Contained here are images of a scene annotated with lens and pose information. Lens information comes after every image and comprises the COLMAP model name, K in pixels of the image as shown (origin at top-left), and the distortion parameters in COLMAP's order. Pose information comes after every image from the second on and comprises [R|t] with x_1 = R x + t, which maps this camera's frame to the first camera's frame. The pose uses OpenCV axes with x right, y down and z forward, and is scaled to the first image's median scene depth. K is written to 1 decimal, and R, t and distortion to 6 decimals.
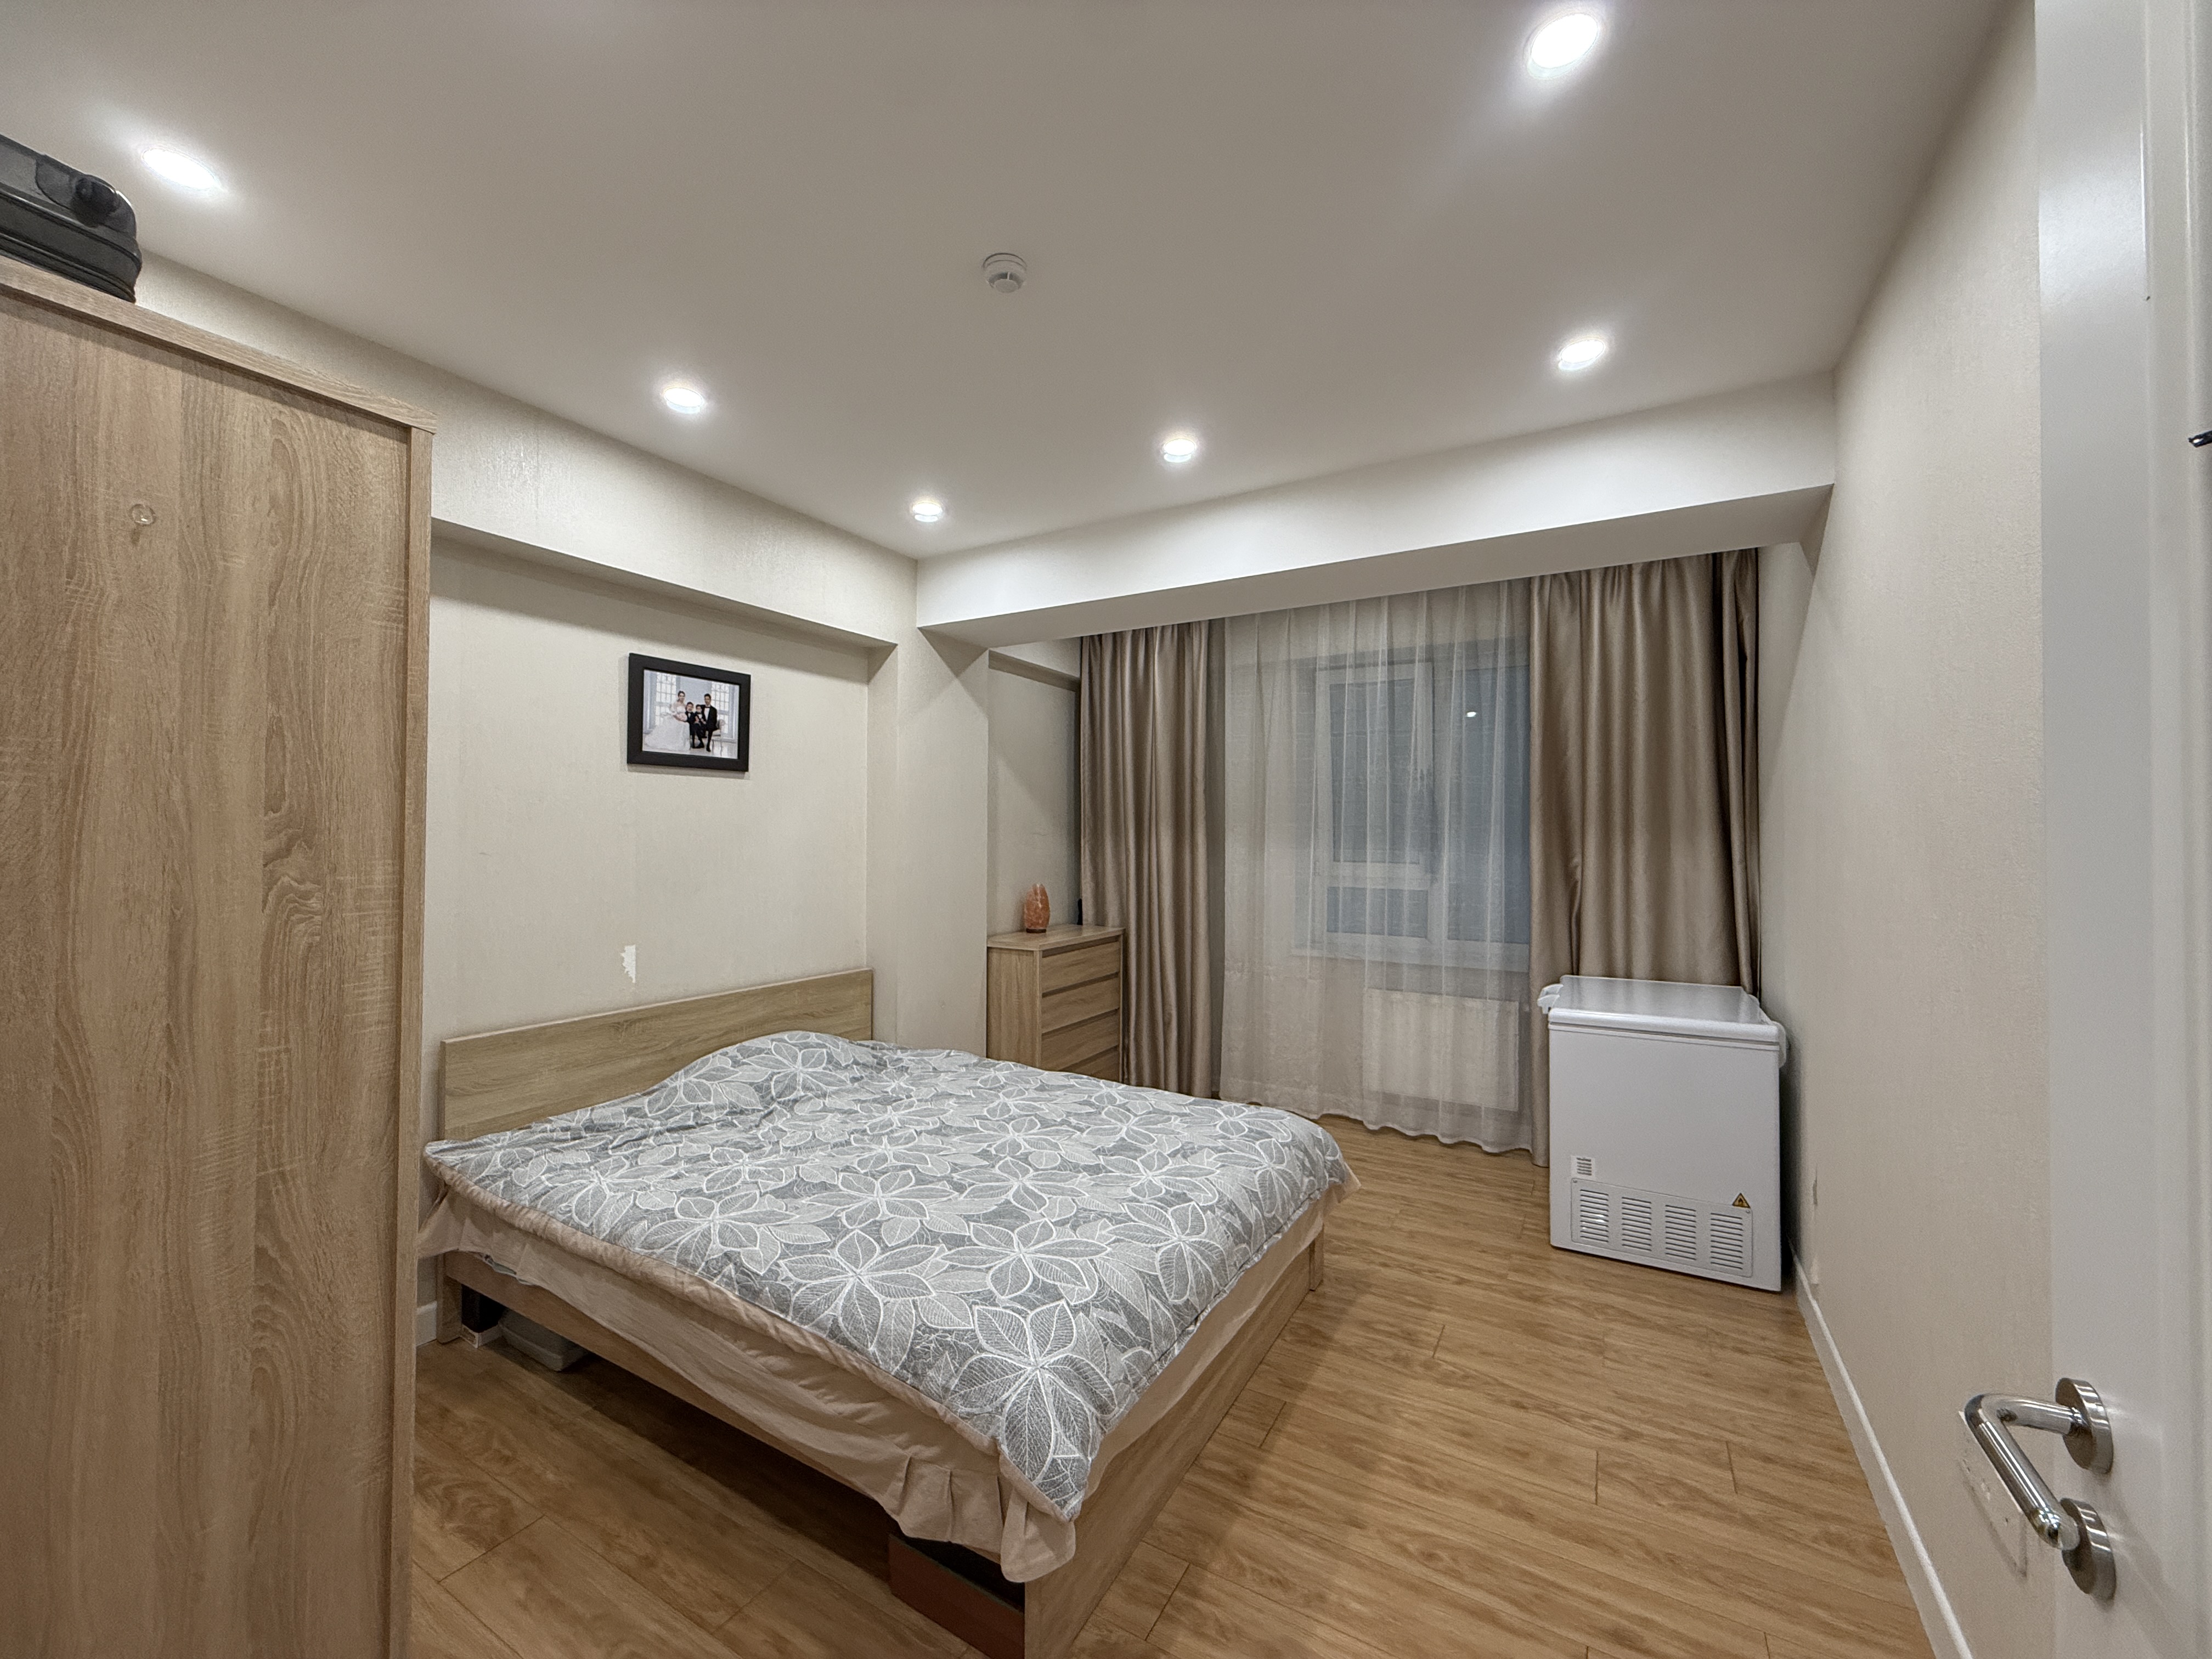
lens RADIAL K [[883.3, 0, 1096.4], [0, 883.3, 826.9], [0, 0, 1]] dist [-0.000385, 0.000323]
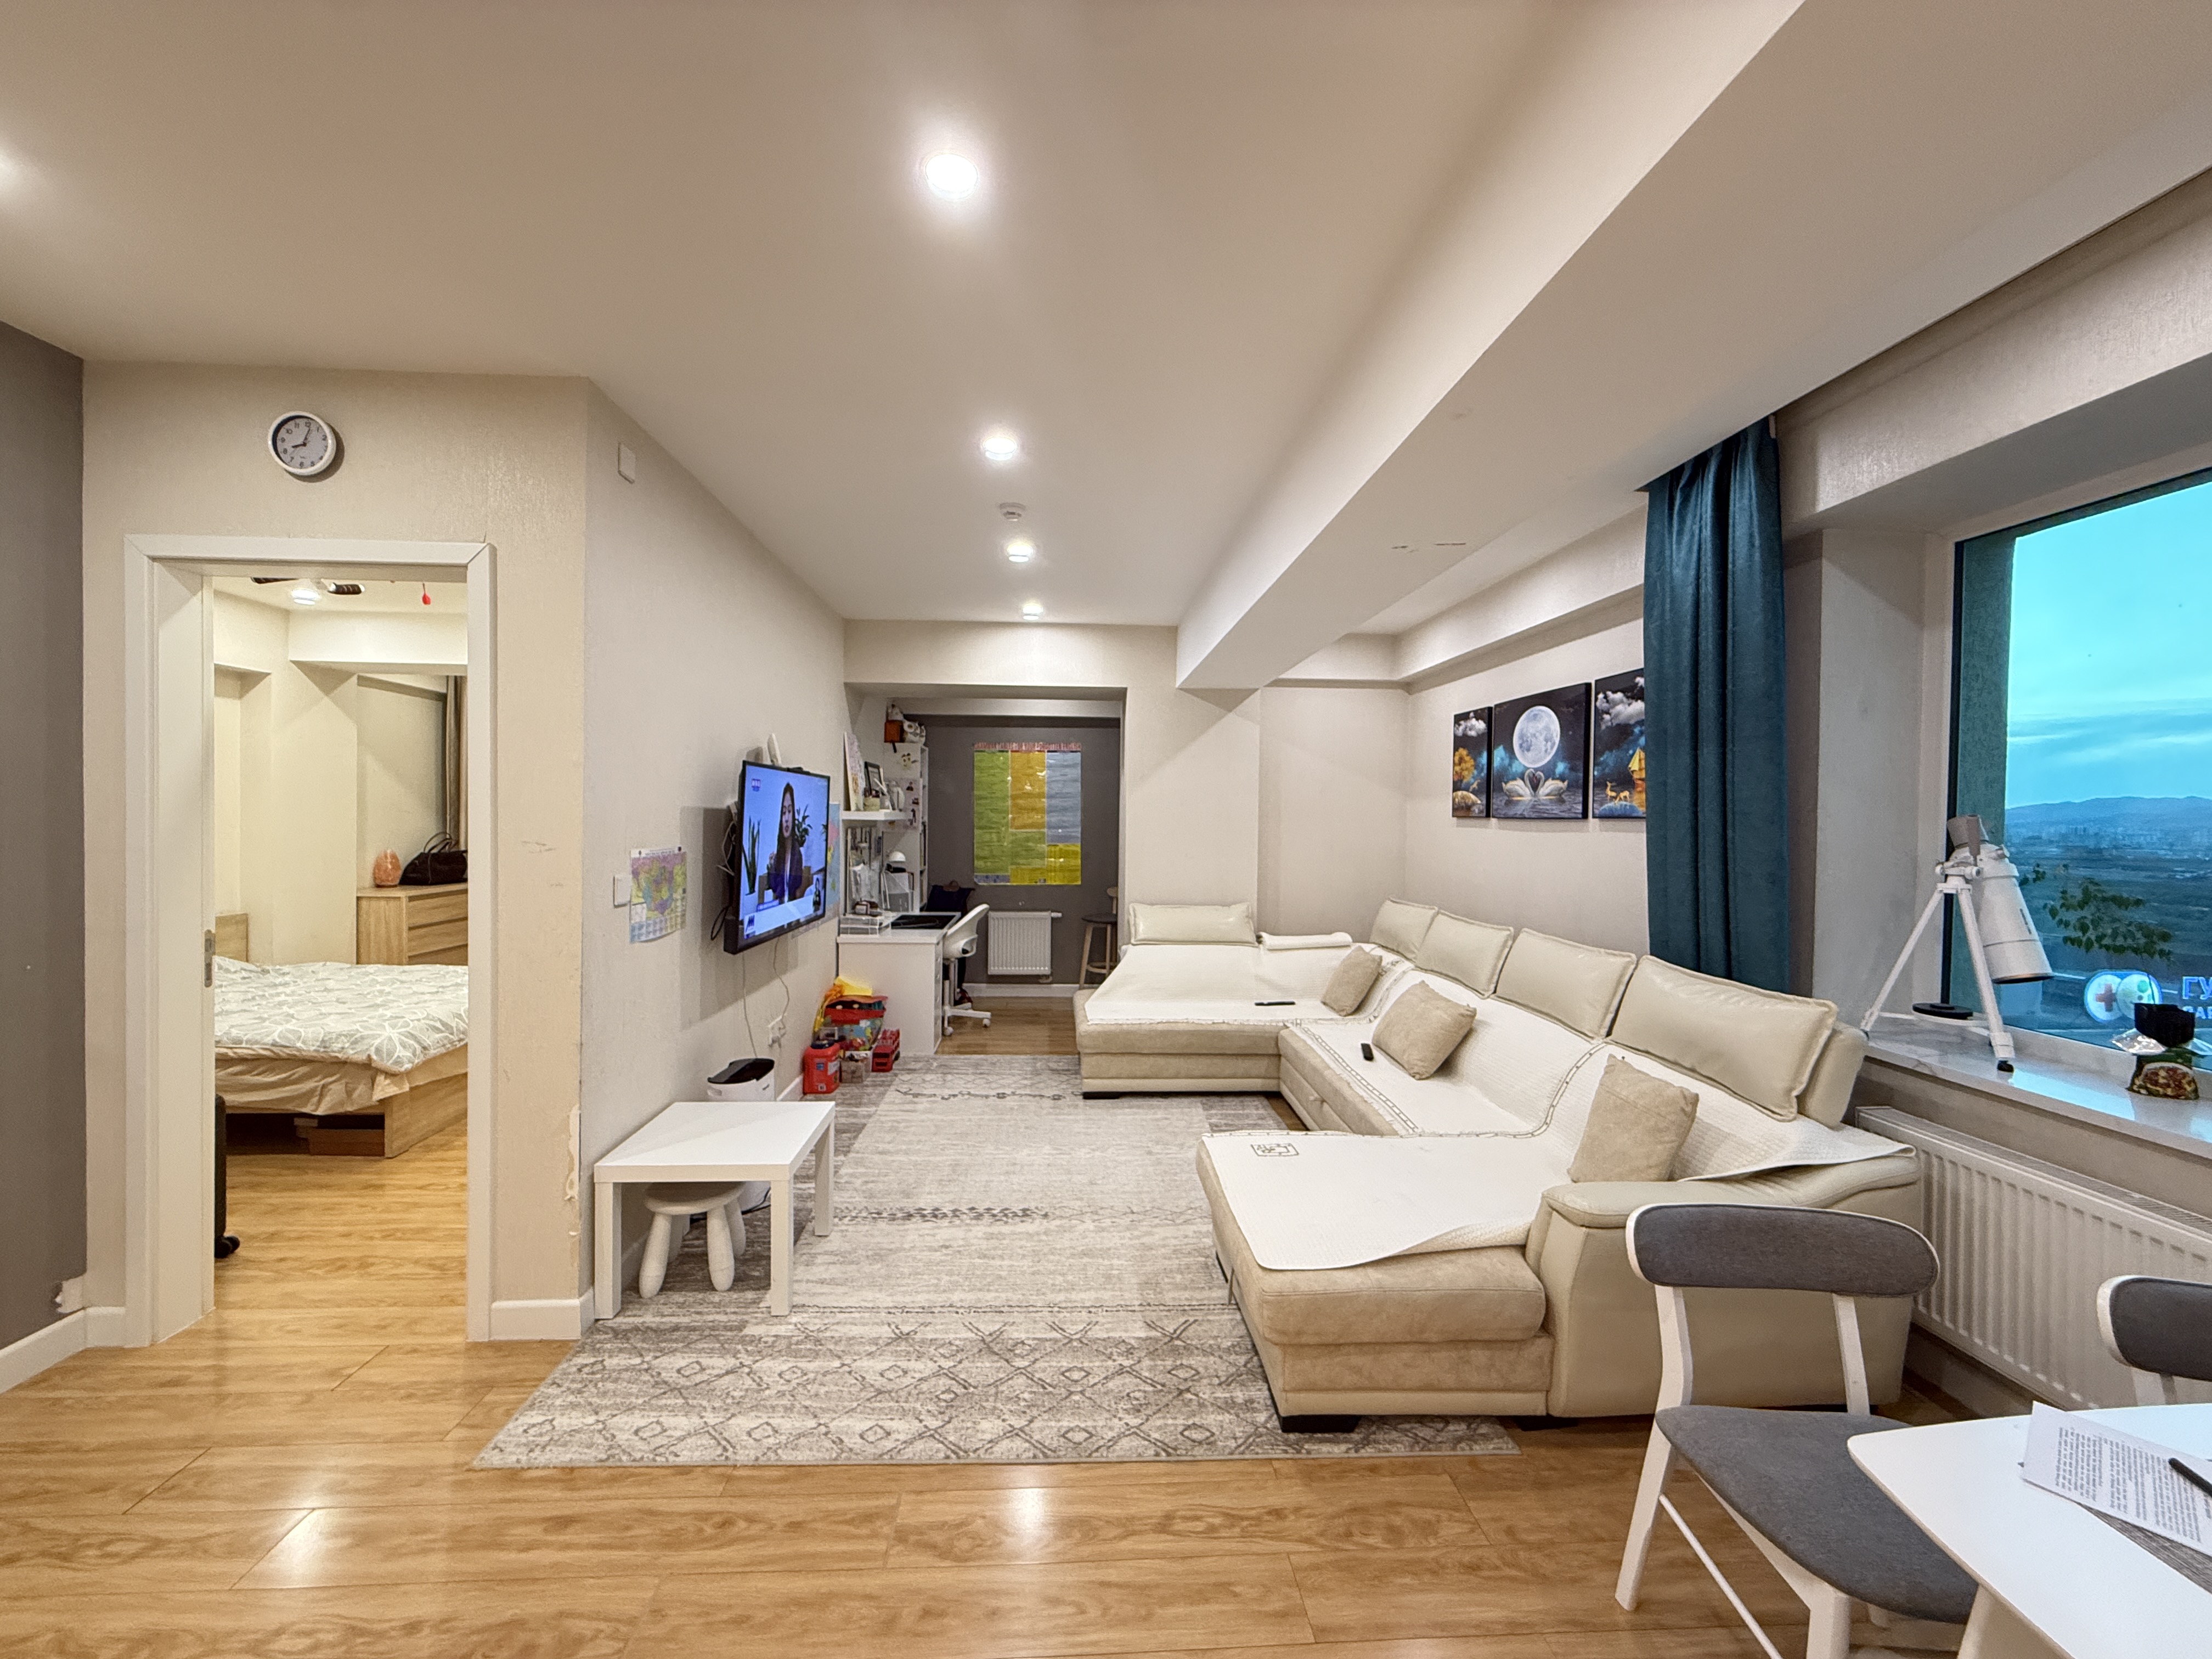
lens RADIAL K [[883.3, 0, 1096.4], [0, 883.3, 826.9], [0, 0, 1]] dist [-0.000385, 0.000323]
pose [[0.835091, 0.000231, 0.550111, 0.103888], [-0.016479, 0.999562, 0.024596, -0.028440], [-0.549864, -0.029605, 0.834729, -0.997254]]
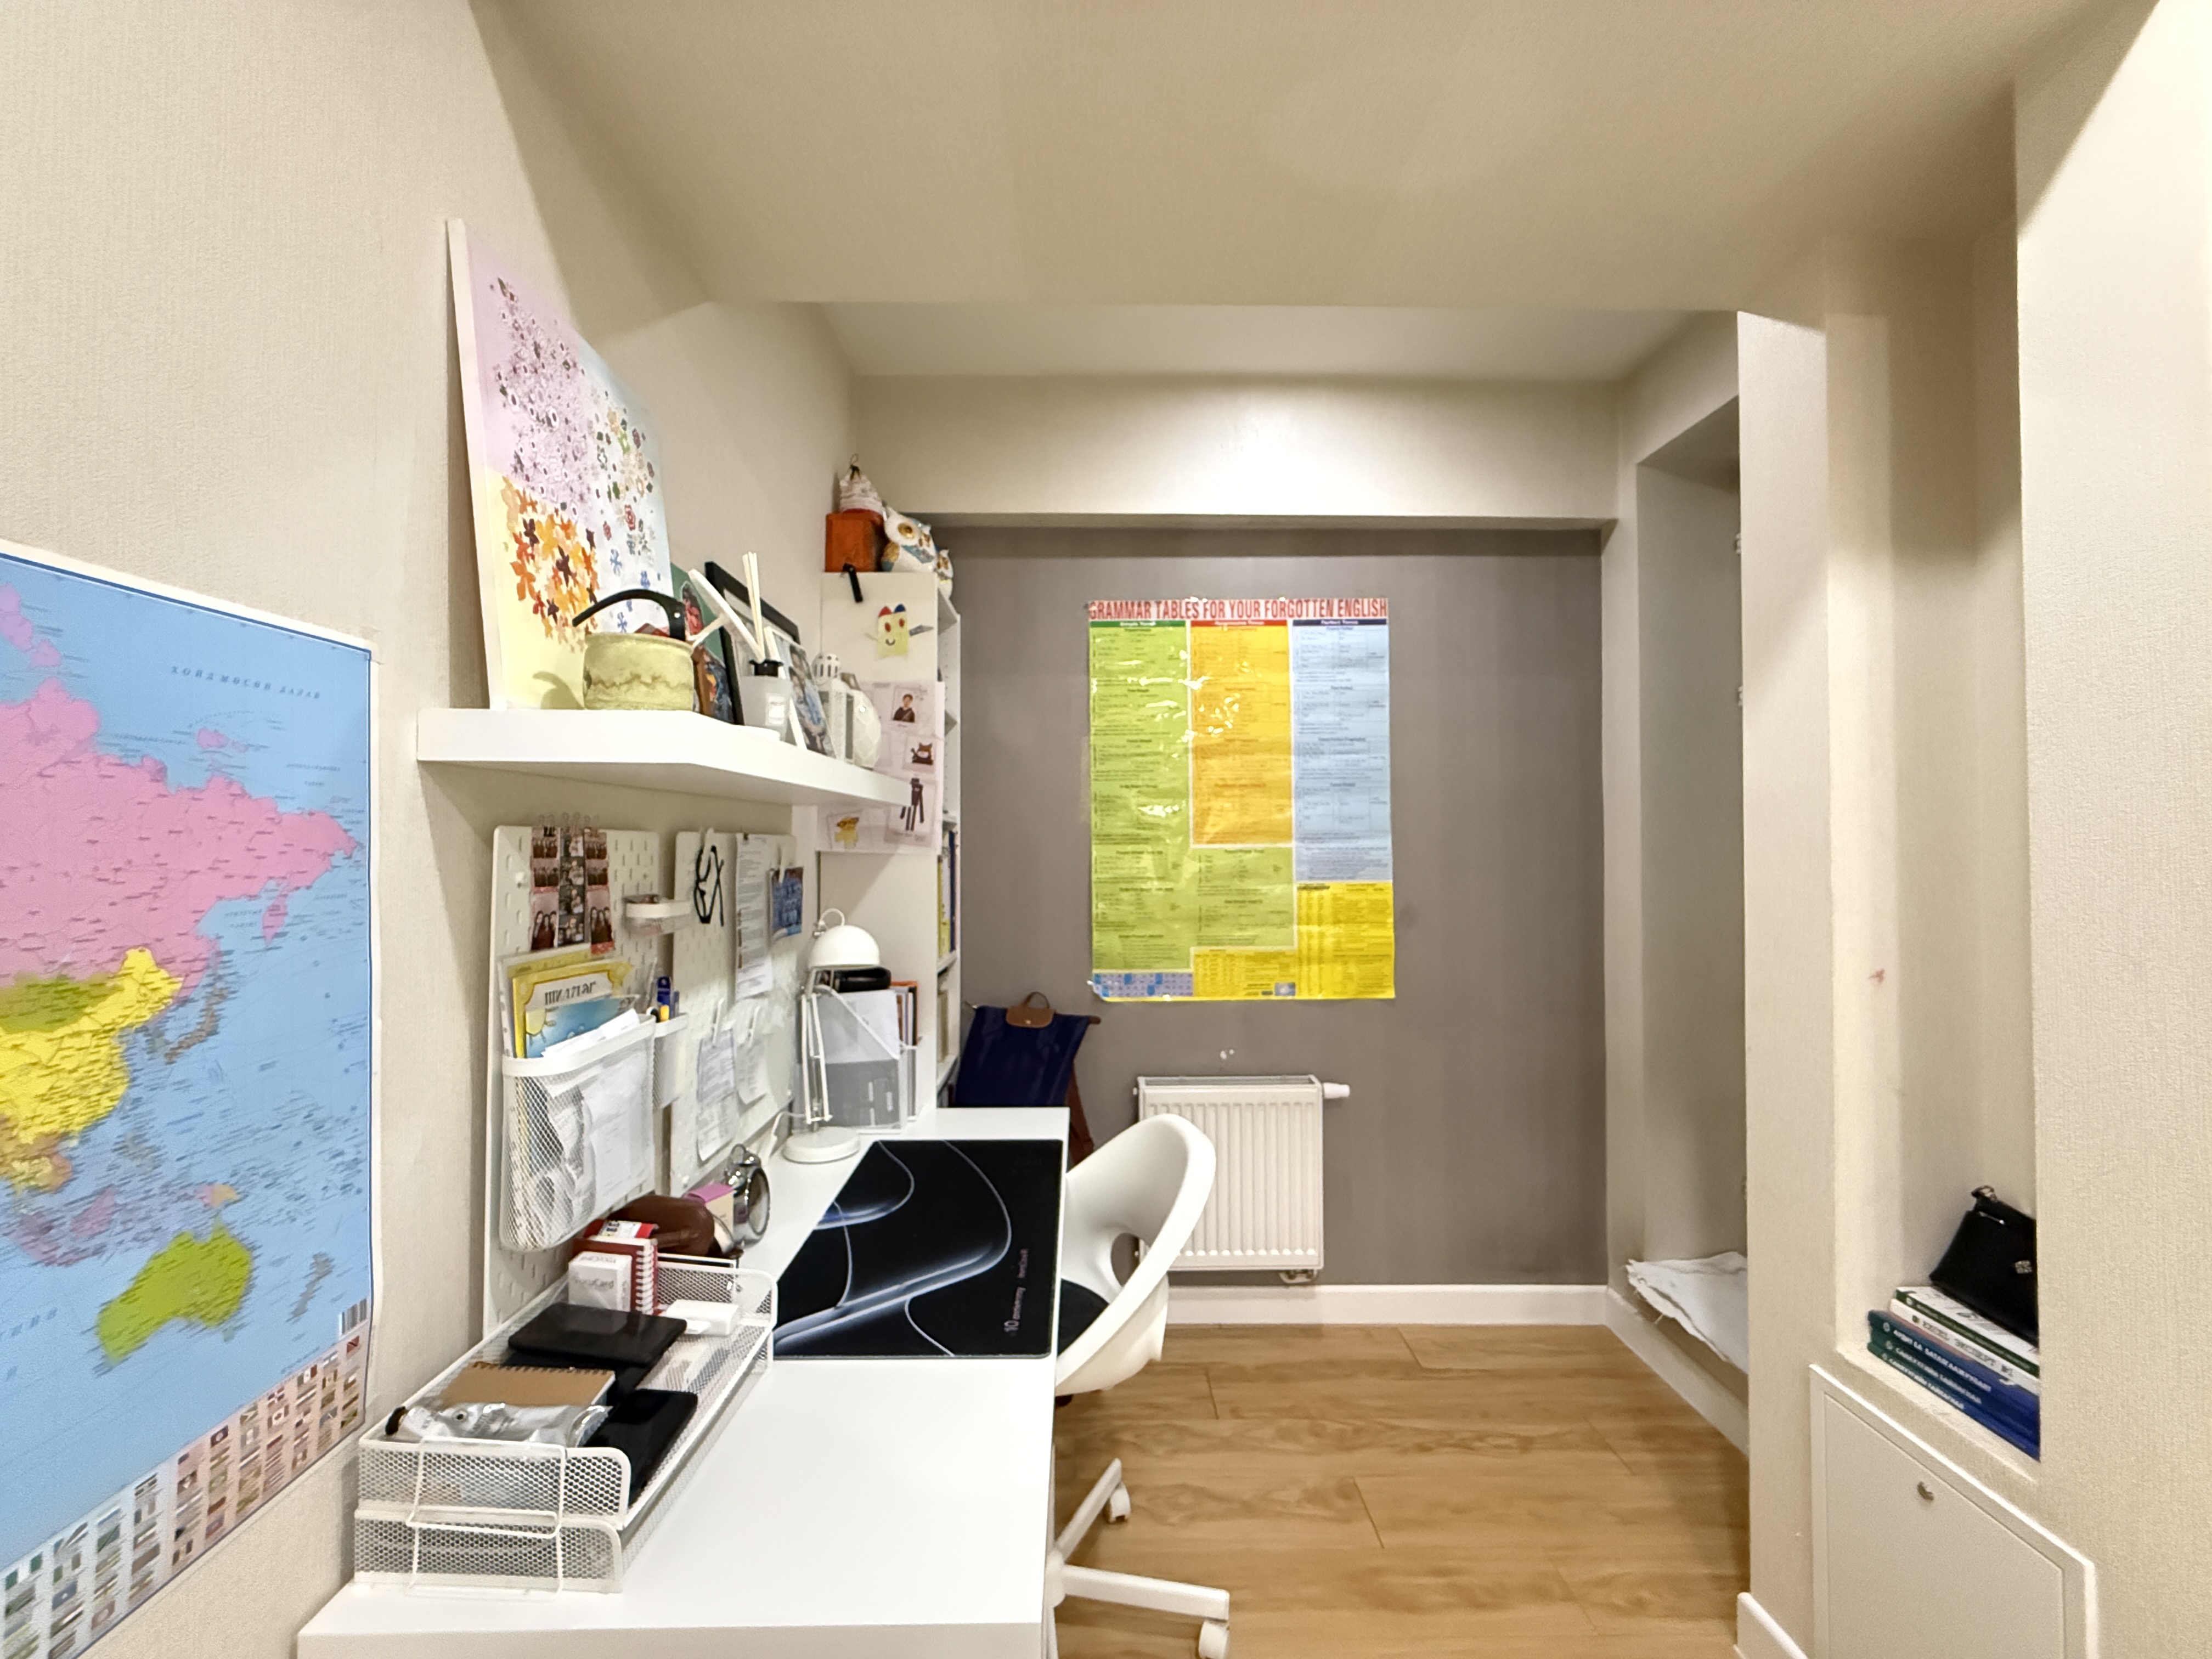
lens RADIAL K [[883.3, 0, 1096.4], [0, 883.3, 826.9], [0, 0, 1]] dist [-0.000385, 0.000323]
pose [[0.851317, 0.008422, 0.524585, 0.653019], [-0.005626, 0.999960, -0.006924, 0.026921], [-0.524622, 0.002943, 0.851330, 0.334019]]
